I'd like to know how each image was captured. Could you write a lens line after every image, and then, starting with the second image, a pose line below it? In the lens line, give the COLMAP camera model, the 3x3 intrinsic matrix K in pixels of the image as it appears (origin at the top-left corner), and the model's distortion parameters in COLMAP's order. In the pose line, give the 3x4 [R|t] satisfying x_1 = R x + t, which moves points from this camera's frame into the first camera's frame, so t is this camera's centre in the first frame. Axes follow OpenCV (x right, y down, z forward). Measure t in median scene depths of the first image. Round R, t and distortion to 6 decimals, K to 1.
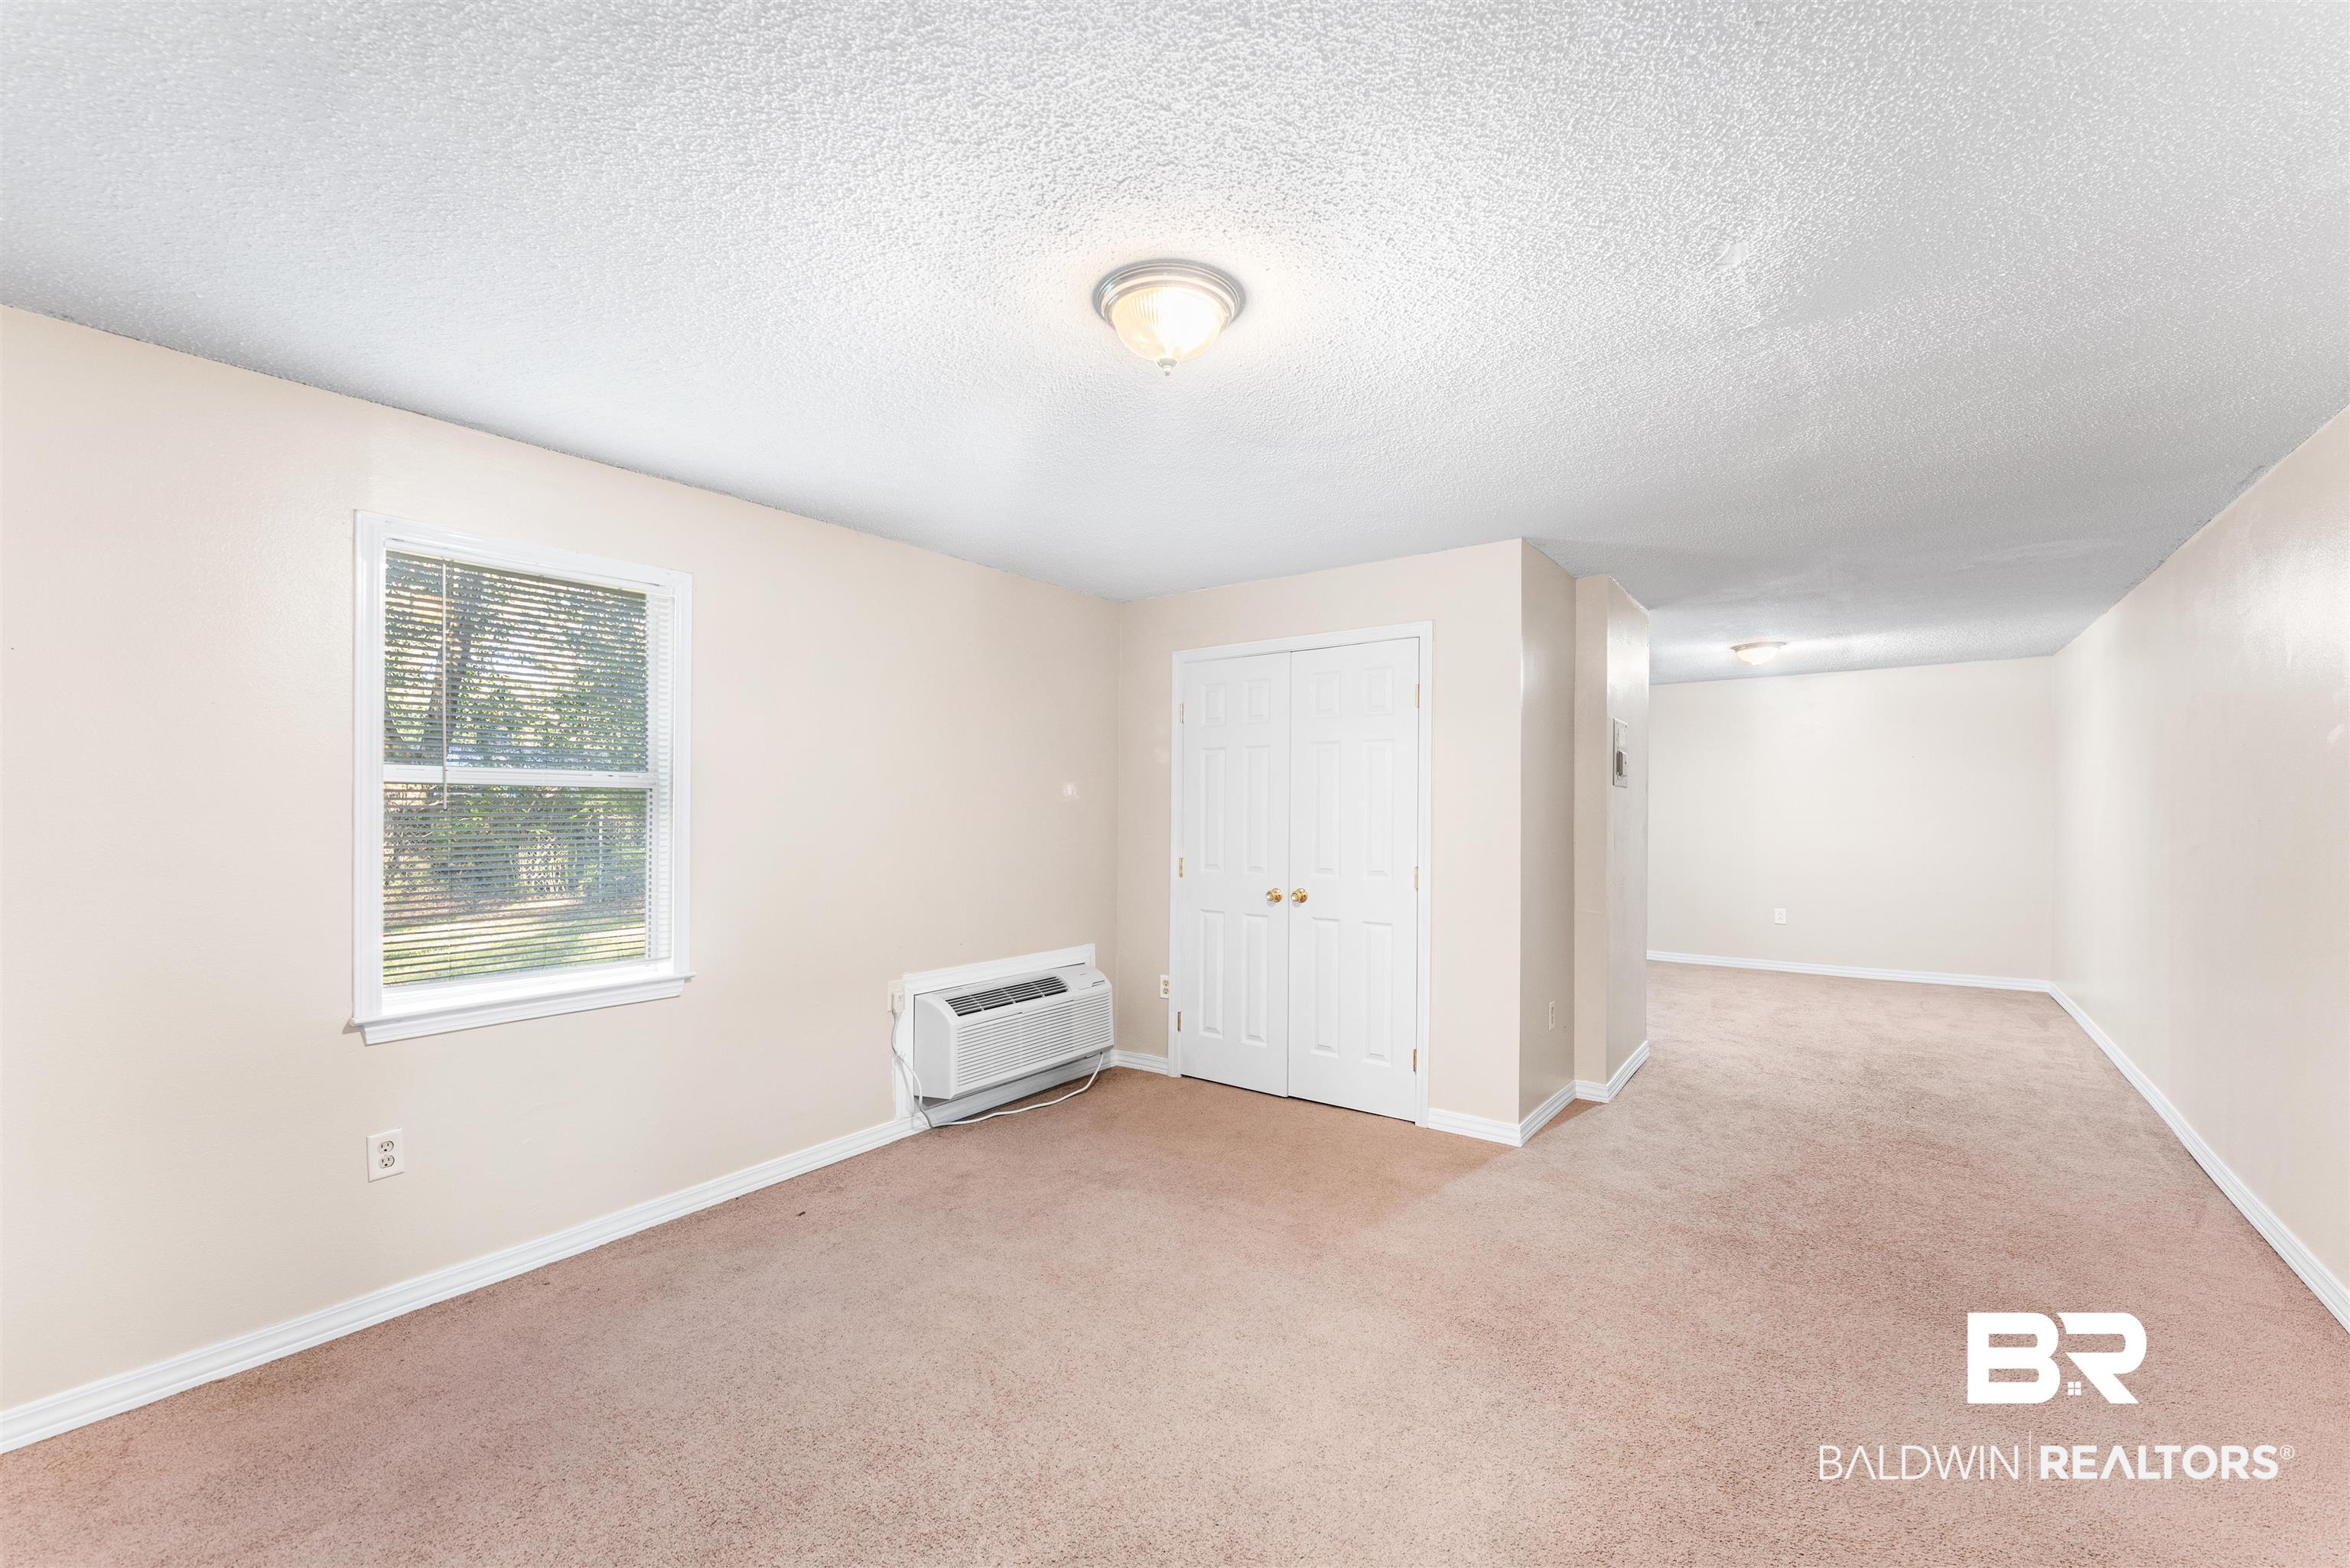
lens RADIAL K [[969.6, 0, 1137.7], [0, 969.6, 810.1], [0, 0, 1]] dist [0.003775, -0.001888]
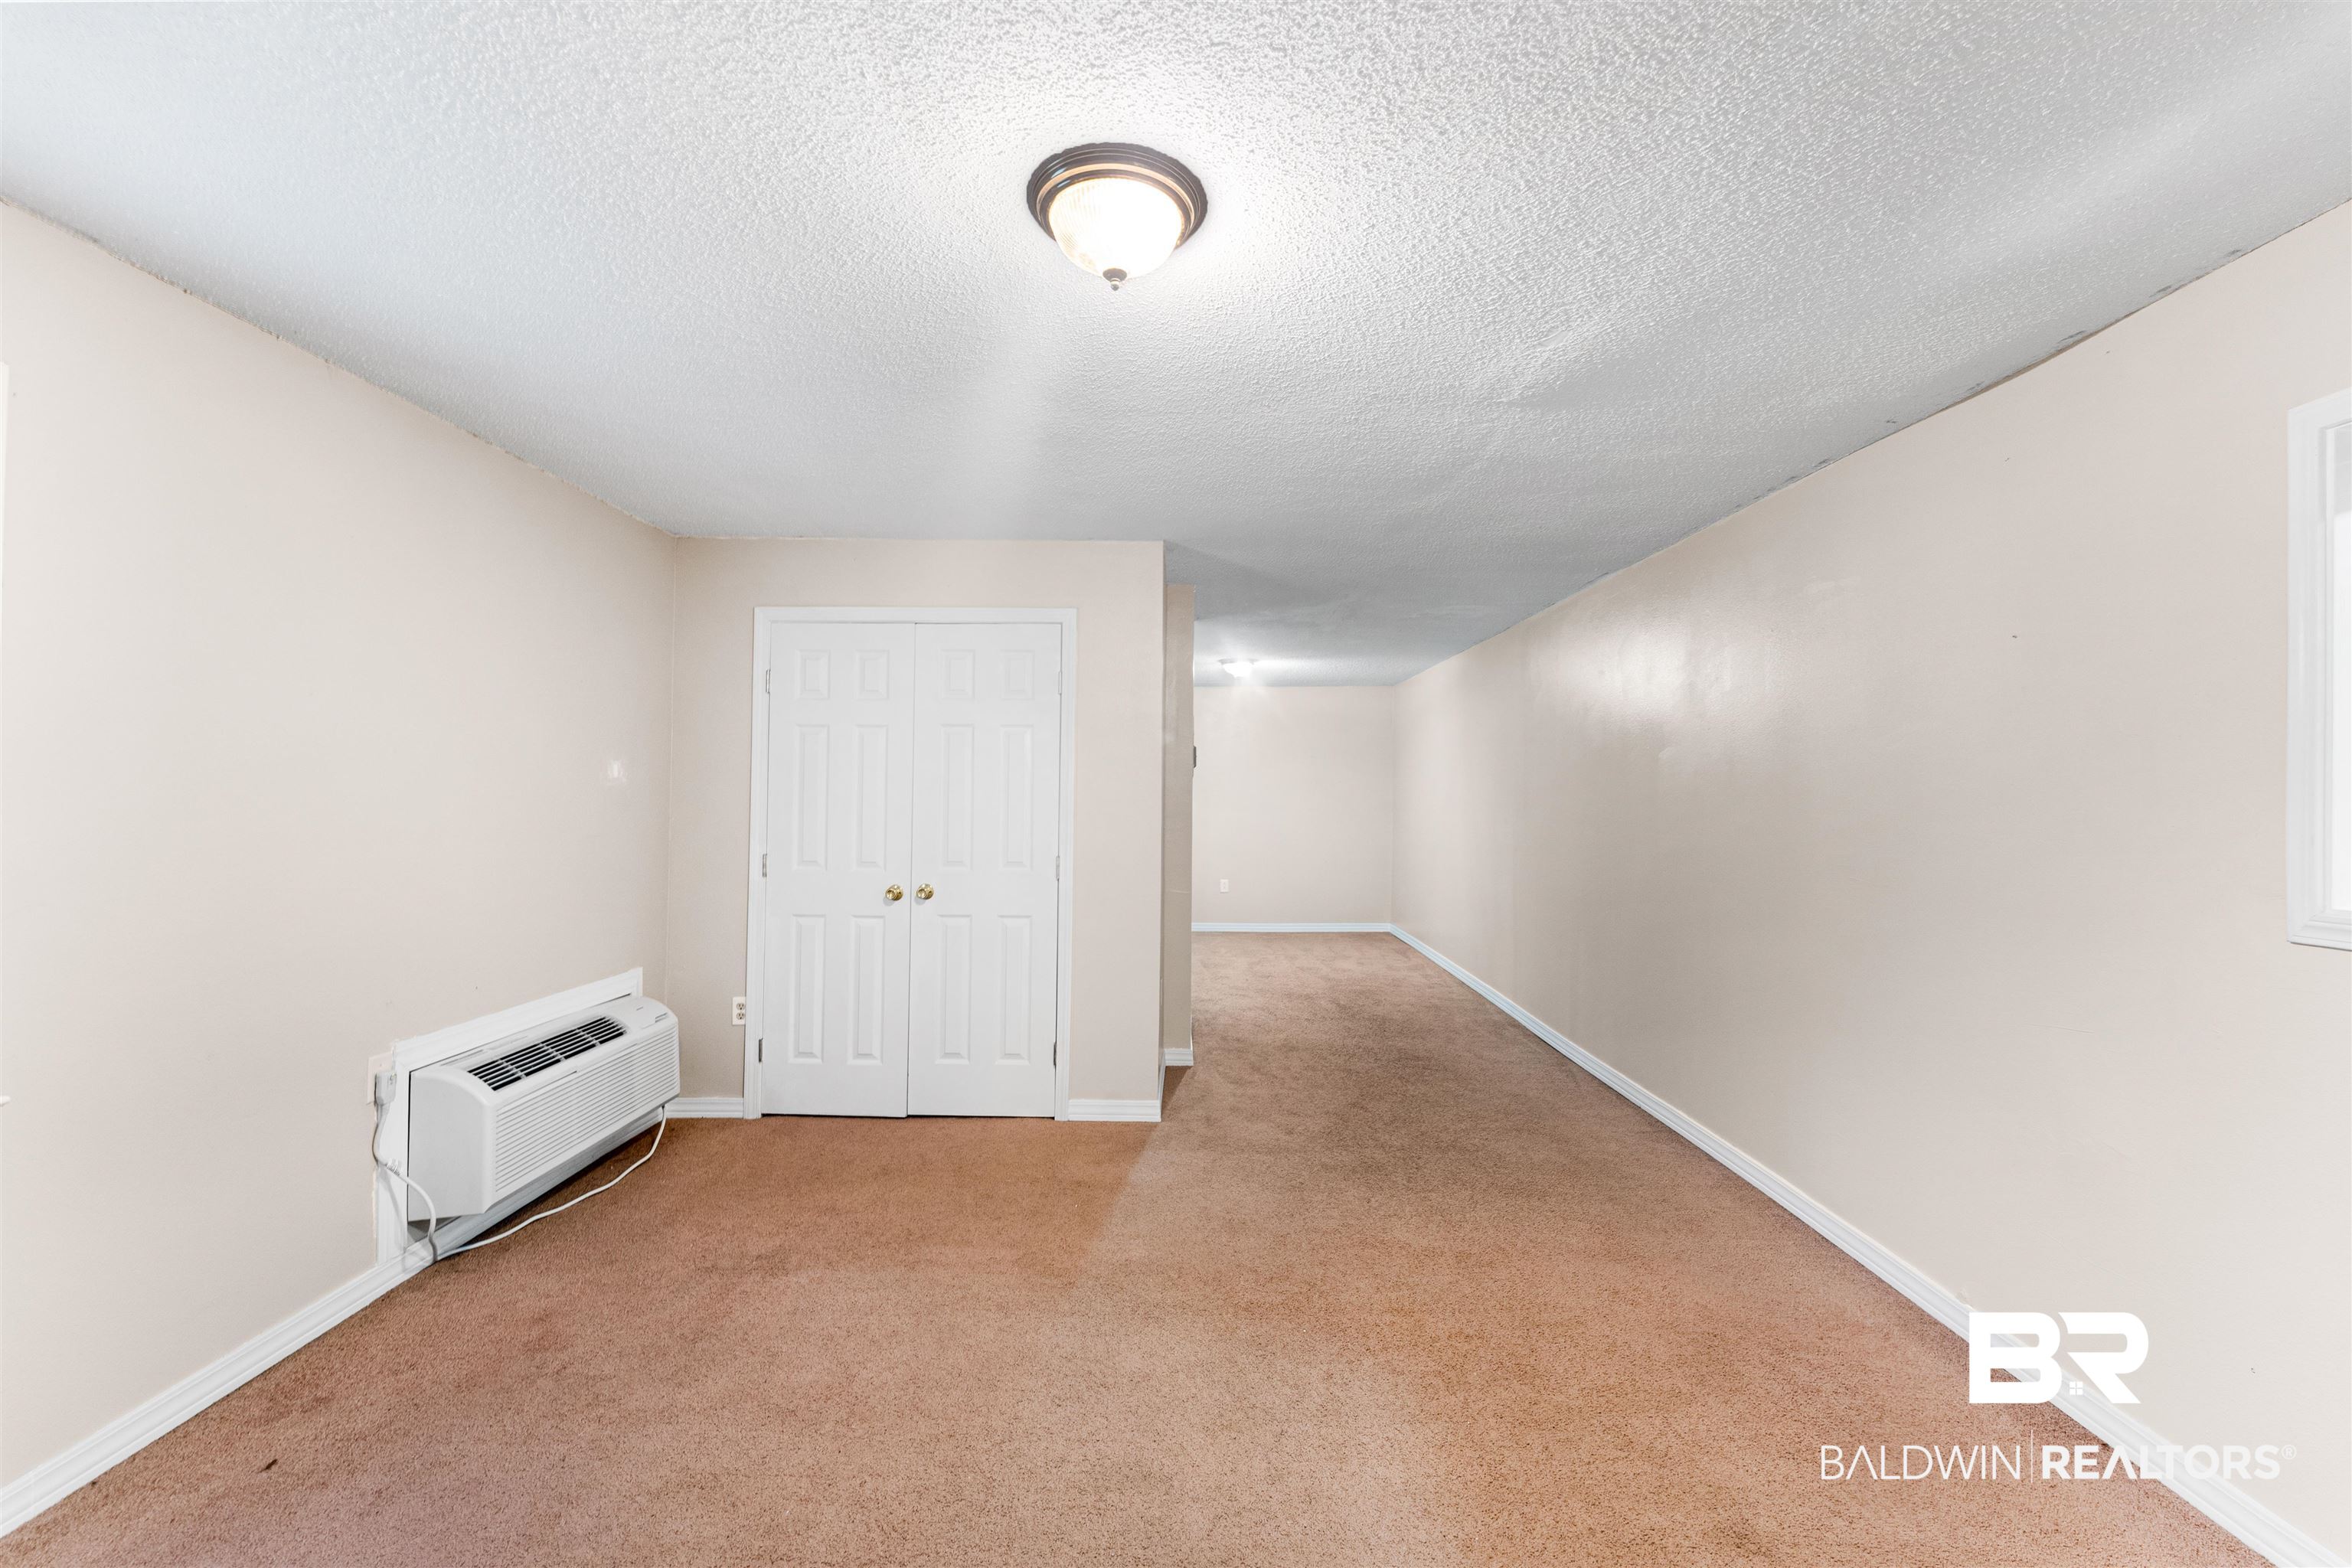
lens RADIAL K [[970.5, 0, 1176.0], [0, 970.5, 785.6], [0, 0, 1]] dist [0.003775, -0.001888]
pose [[0.805435, 0.010292, 0.592595, -0.203260], [-0.004843, 0.999930, -0.010783, -0.003223], [-0.592665, 0.005815, 0.805428, 0.138248]]
